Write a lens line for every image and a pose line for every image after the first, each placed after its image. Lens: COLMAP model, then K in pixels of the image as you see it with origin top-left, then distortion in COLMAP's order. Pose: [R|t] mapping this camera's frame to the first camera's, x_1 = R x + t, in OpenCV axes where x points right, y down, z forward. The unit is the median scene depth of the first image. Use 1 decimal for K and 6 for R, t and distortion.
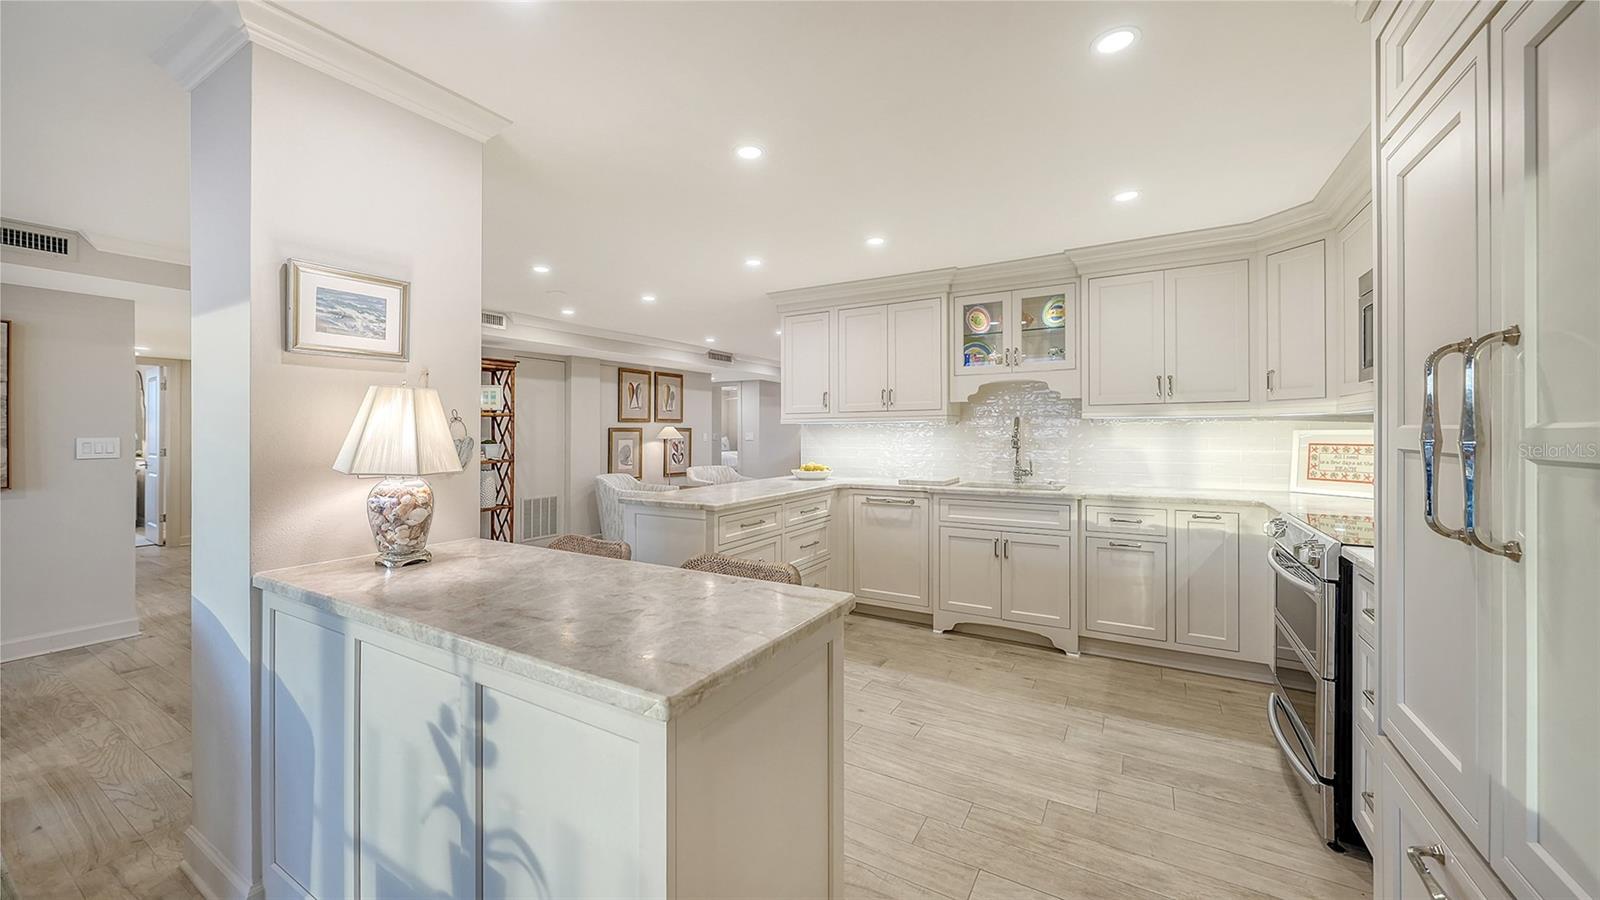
lens RADIAL K [[583.7, 0, 796.1], [0, 583.7, 446.3], [0, 0, 1]] dist [-0.000450, -0.000613]
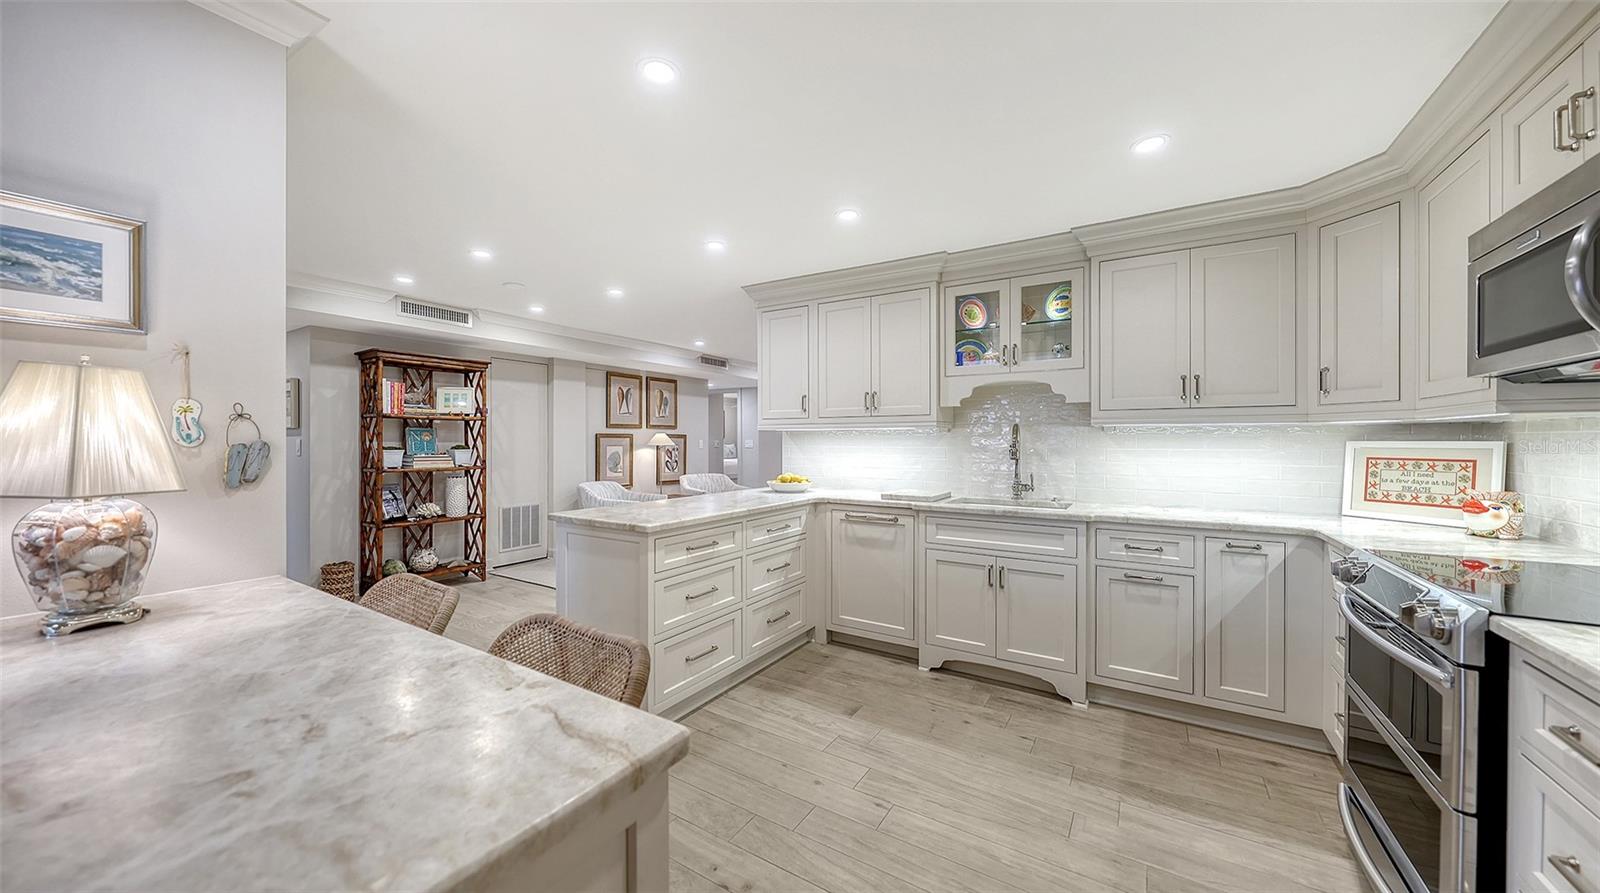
lens RADIAL K [[558.9, 0, 805.8], [0, 558.9, 447.0], [0, 0, 1]] dist [-0.001008, -0.000207]
pose [[0.999901, 0.008281, -0.011398, 0.087606], [-0.008418, 0.999892, -0.012057, -0.003335], [0.011297, 0.012152, 0.999862, 0.190792]]
